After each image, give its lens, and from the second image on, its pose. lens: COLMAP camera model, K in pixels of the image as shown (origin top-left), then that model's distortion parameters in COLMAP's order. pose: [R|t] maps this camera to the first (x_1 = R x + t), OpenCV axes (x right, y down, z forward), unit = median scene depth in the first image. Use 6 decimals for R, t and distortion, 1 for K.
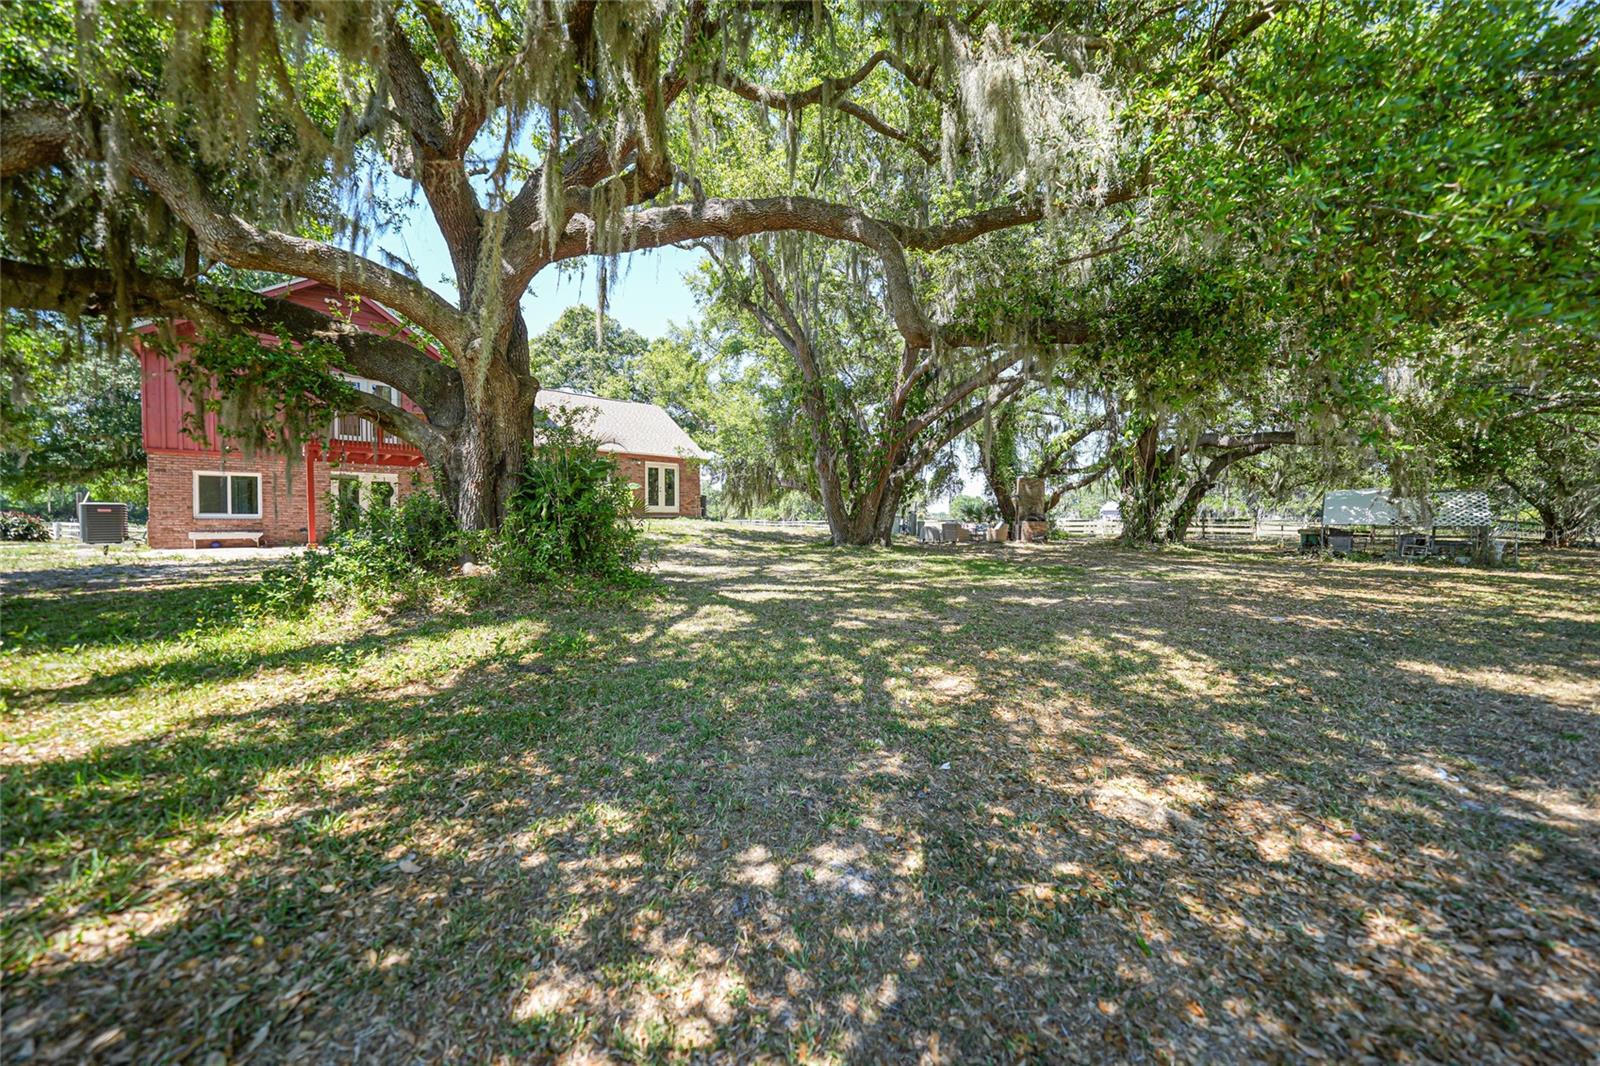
lens RADIAL K [[564.6, 0, 800.0], [0, 564.6, 533.0], [0, 0, 1]] dist [-0.000184, 0.000002]
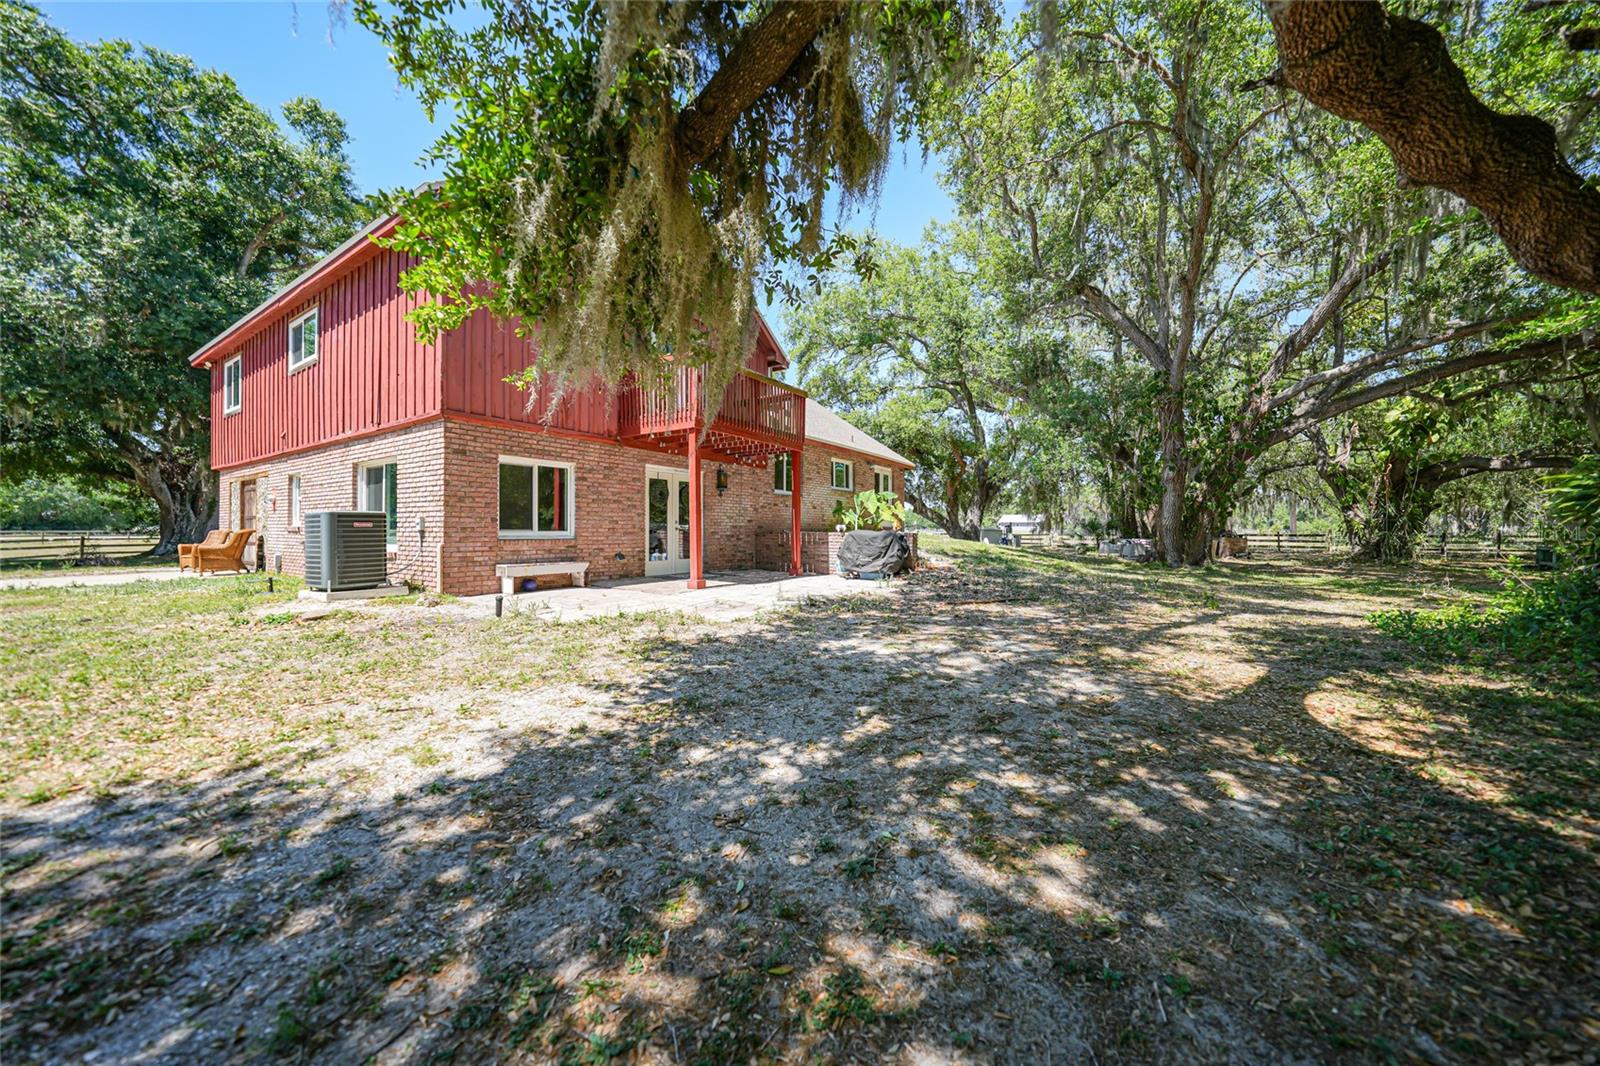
lens RADIAL K [[564.6, 0, 800.0], [0, 564.6, 533.0], [0, 0, 1]] dist [-0.000184, 0.000002]
pose [[0.960916, 0.000566, 0.276838, -0.584106], [0.004653, 0.999824, -0.018195, -0.012752], [-0.276800, 0.018772, 0.960744, 0.234968]]
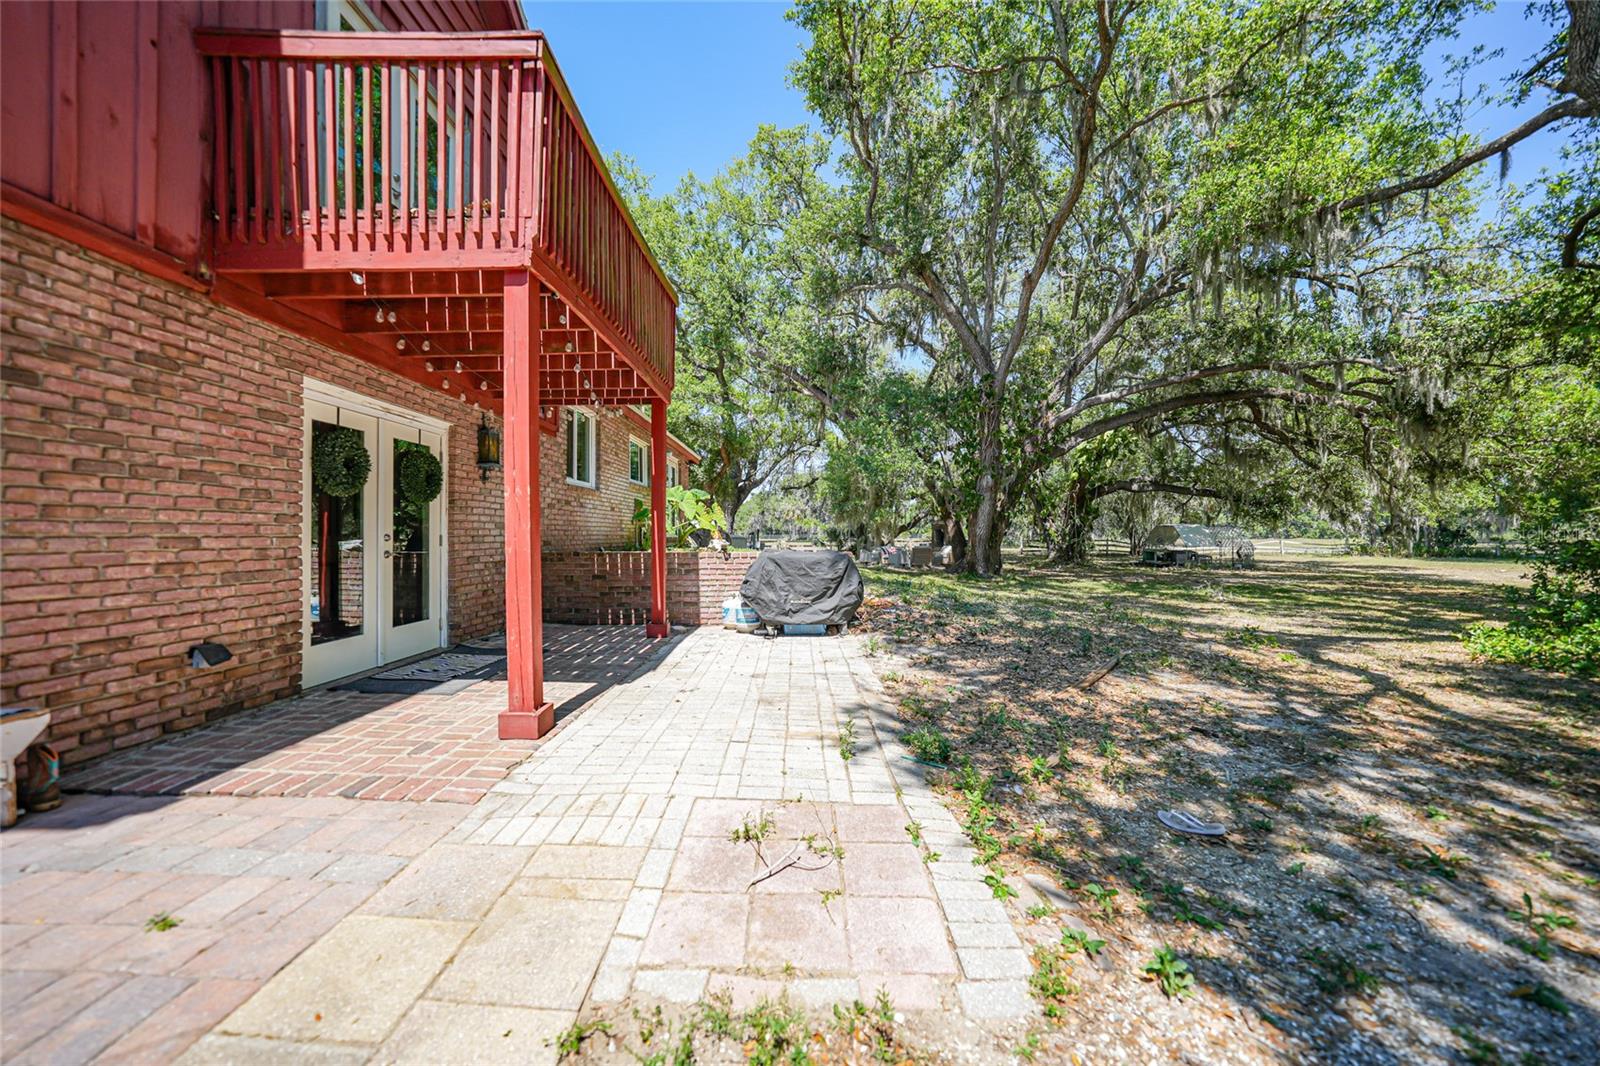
lens RADIAL K [[563.0, 0, 800.0], [0, 563.0, 533.0], [0, 0, 1]] dist [0.000829, 0.000137]
pose [[0.662652, 0.002193, 0.748924, -0.603670], [0.020242, 0.999578, -0.020838, -0.026028], [-0.748654, 0.028968, 0.662328, 0.491653]]
